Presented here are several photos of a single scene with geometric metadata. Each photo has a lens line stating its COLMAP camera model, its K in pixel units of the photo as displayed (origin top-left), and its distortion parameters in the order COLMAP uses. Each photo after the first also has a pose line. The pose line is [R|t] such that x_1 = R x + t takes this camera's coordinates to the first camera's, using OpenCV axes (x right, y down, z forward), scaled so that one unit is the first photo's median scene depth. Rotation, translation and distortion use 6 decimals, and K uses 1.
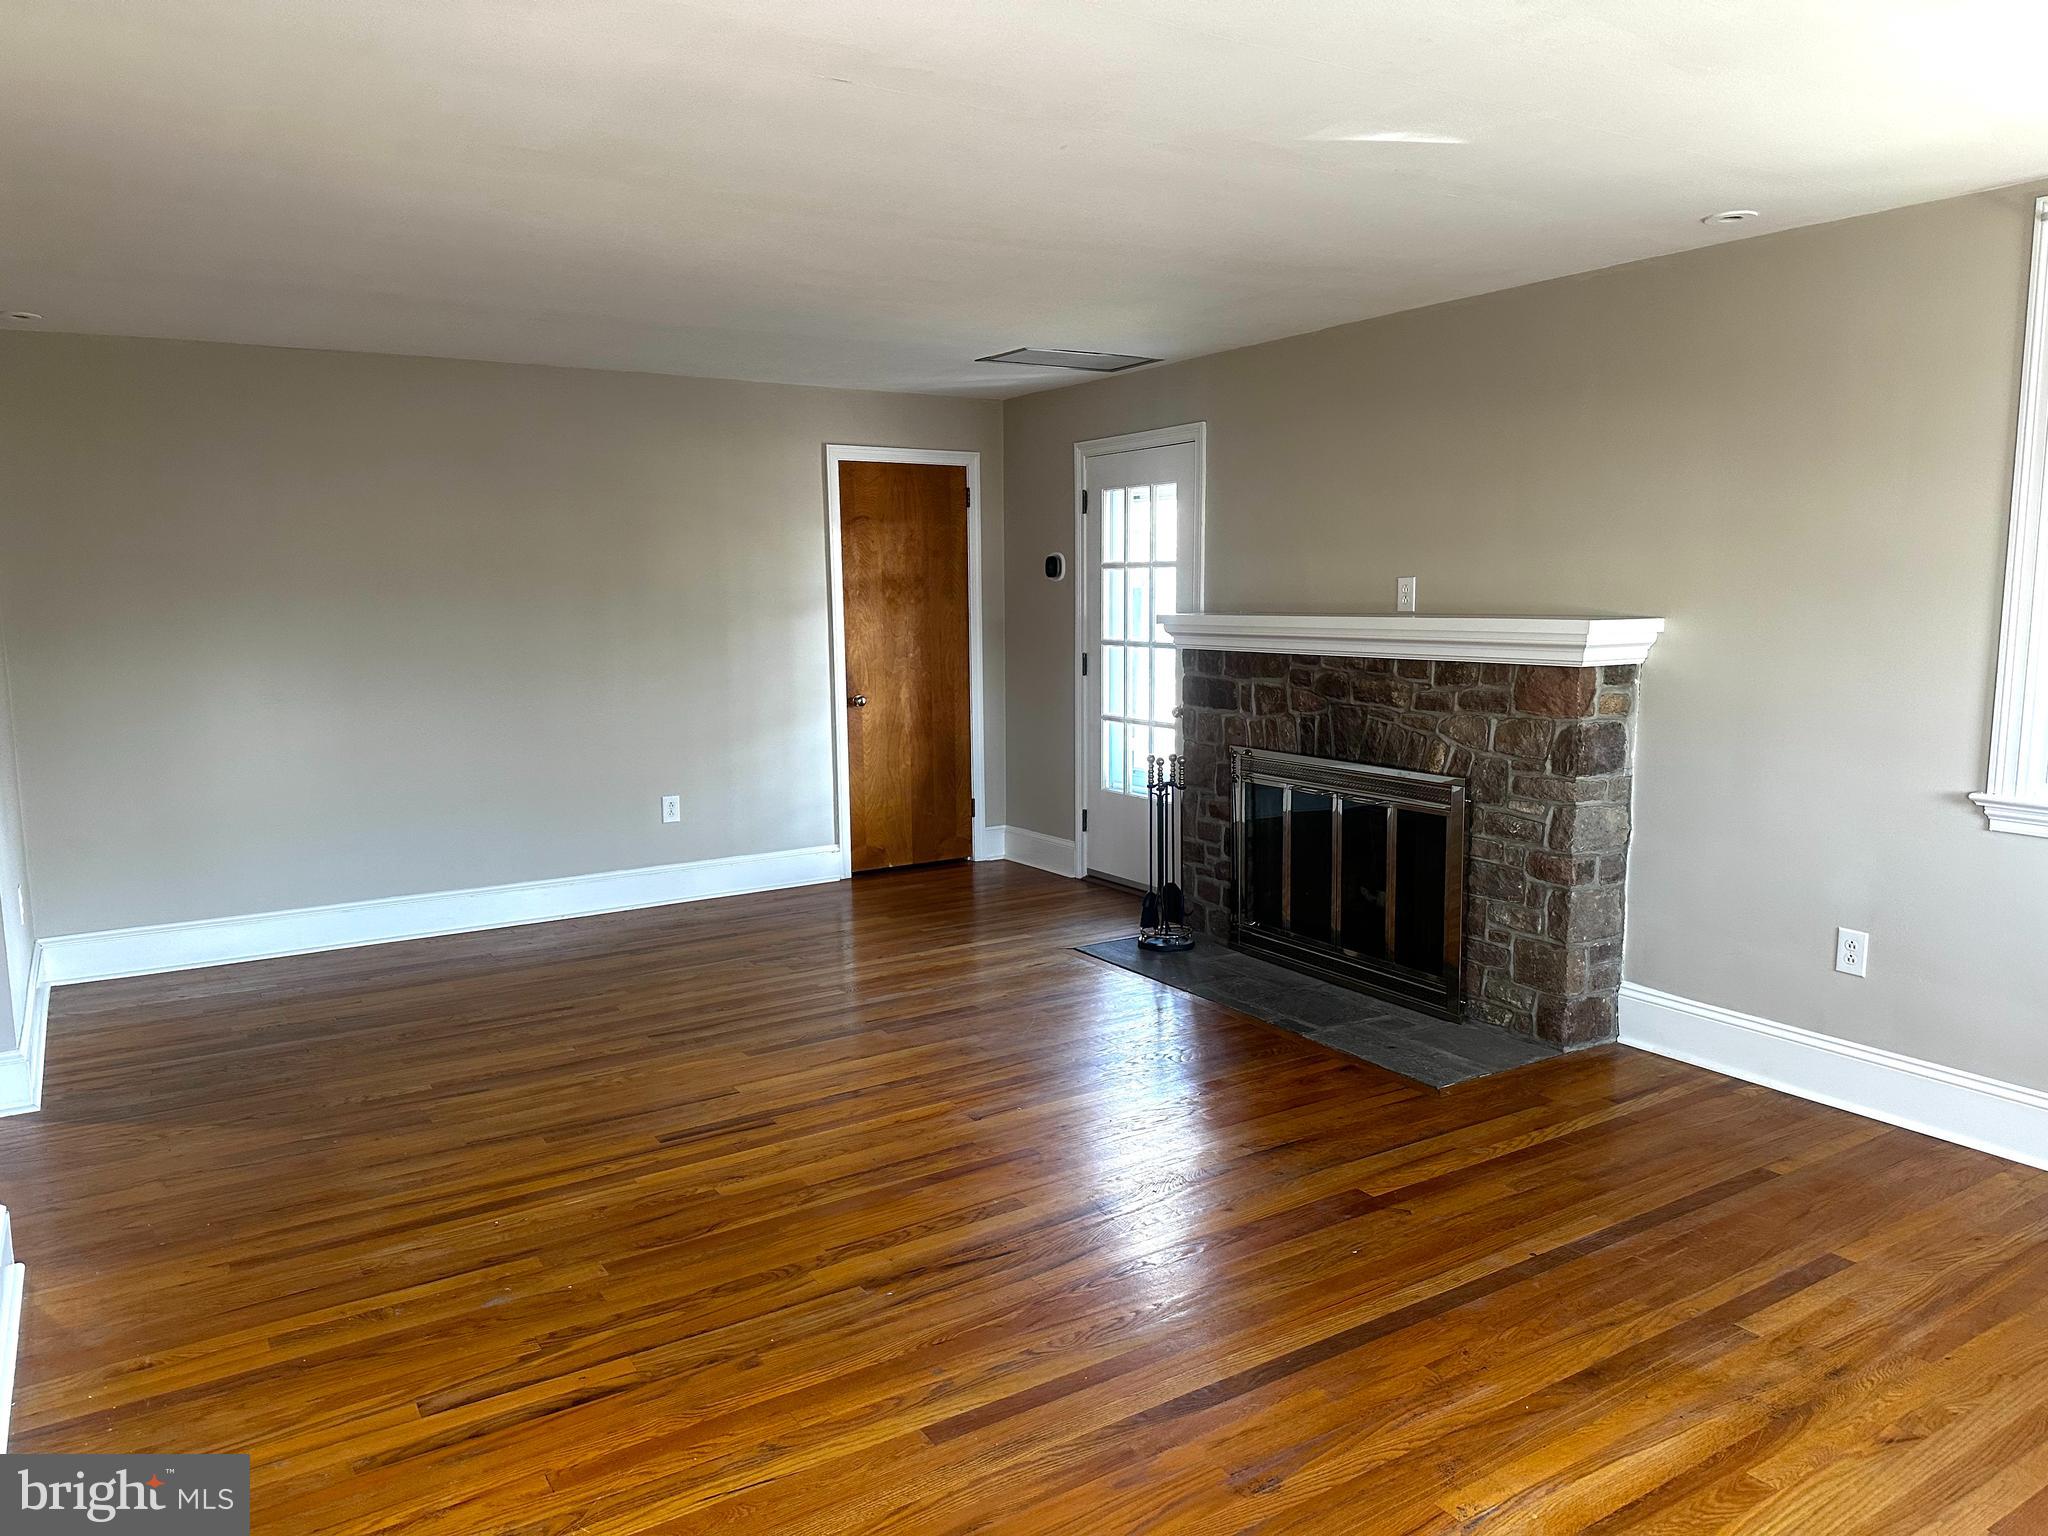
lens RADIAL K [[1427.2, 0, 1018.6], [0, 1427.2, 776.5], [0, 0, 1]] dist [0.108510, -0.146903]
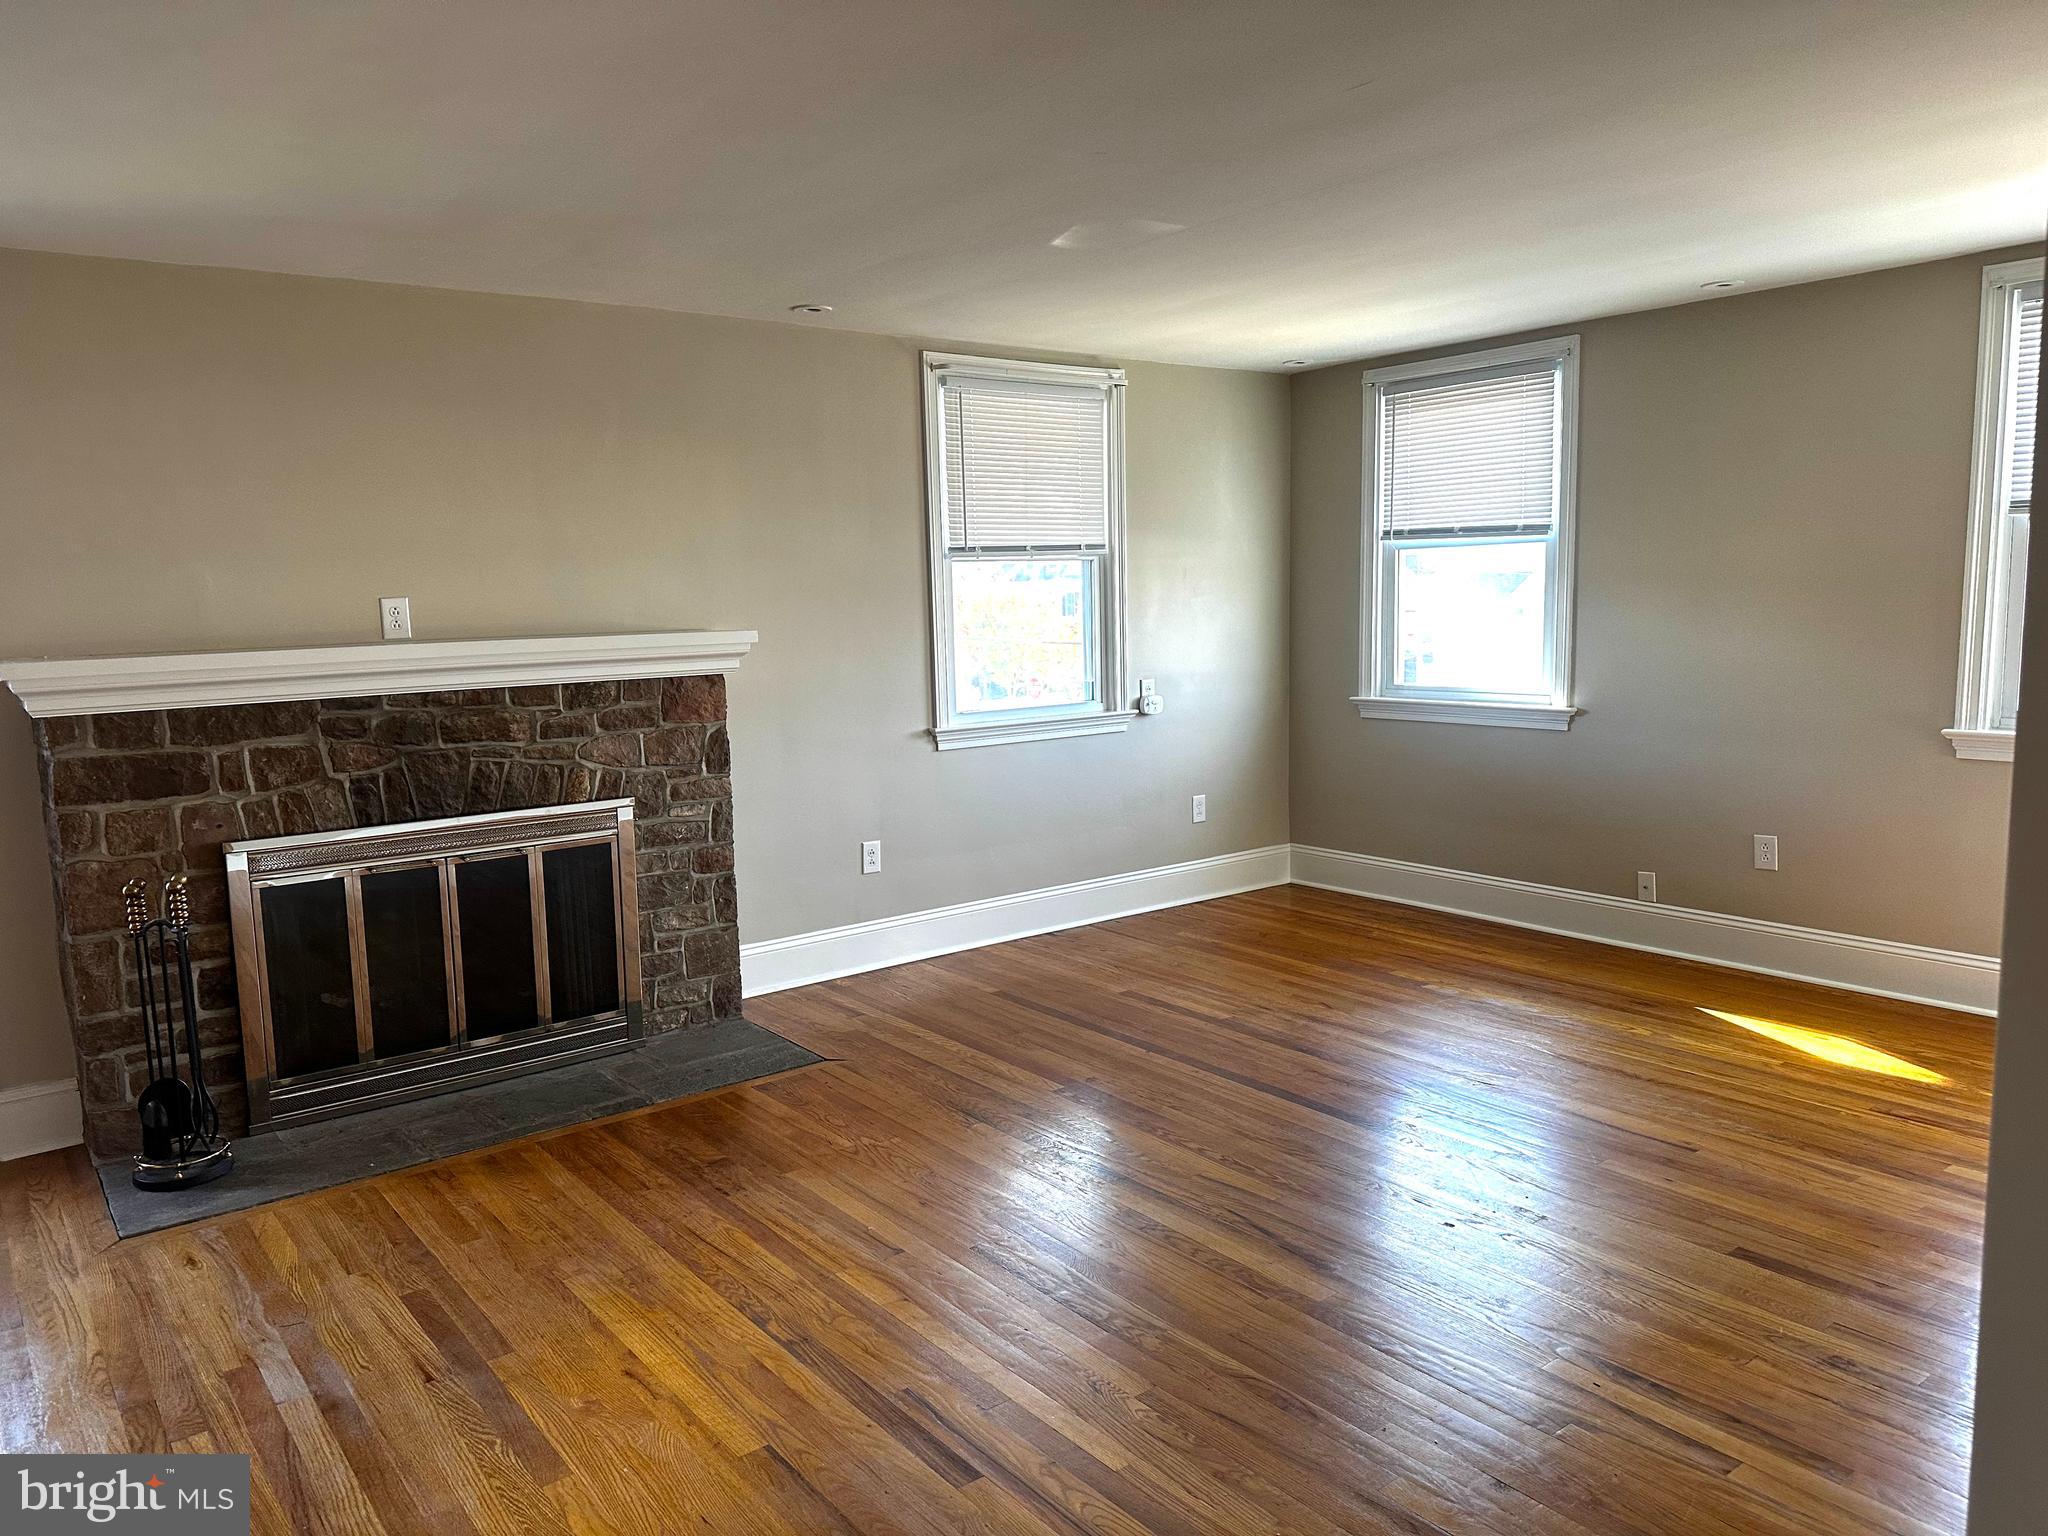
lens RADIAL K [[1427.2, 0, 1018.6], [0, 1427.2, 776.5], [0, 0, 1]] dist [0.108510, -0.146903]
pose [[-0.093341, -0.119362, 0.988453, -0.670133], [0.163474, 0.977477, 0.133473, -0.098272], [-0.982122, 0.174045, -0.071726, 0.787918]]
